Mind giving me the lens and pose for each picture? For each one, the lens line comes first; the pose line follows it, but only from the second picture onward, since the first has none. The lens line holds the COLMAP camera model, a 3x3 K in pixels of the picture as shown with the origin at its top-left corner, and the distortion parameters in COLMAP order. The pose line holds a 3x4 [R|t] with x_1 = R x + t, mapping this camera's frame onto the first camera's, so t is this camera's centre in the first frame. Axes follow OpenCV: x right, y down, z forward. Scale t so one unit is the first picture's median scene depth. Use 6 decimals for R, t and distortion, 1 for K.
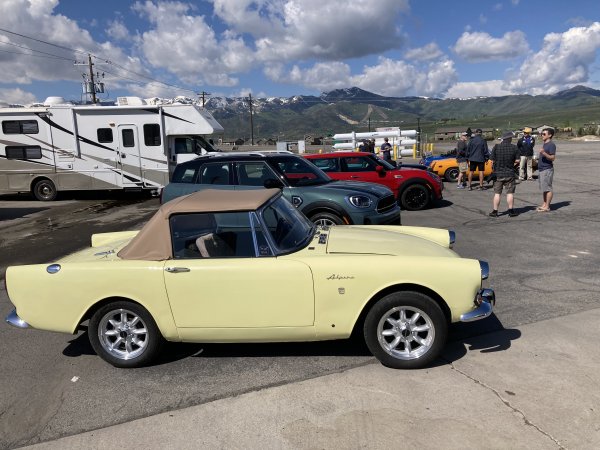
lens RADIAL K [[486.8, 0, 306.5], [0, 486.8, 245.3], [0, 0, 1]] dist [0.011961, 0.006251]
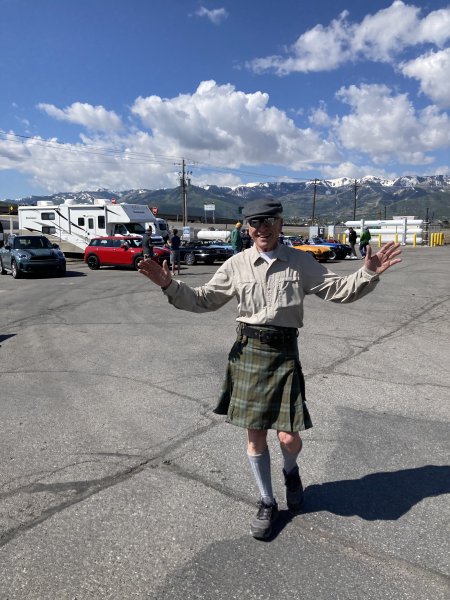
lens RADIAL K [[486.8, 0, 228.4], [0, 486.8, 304.6], [0, 0, 1]] dist [0.011961, 0.006251]
pose [[0.866865, 0.110399, -0.486166, 0.105631], [-0.129046, 0.991626, -0.004918, 0.000715], [0.481553, 0.067001, 0.873852, -0.027380]]
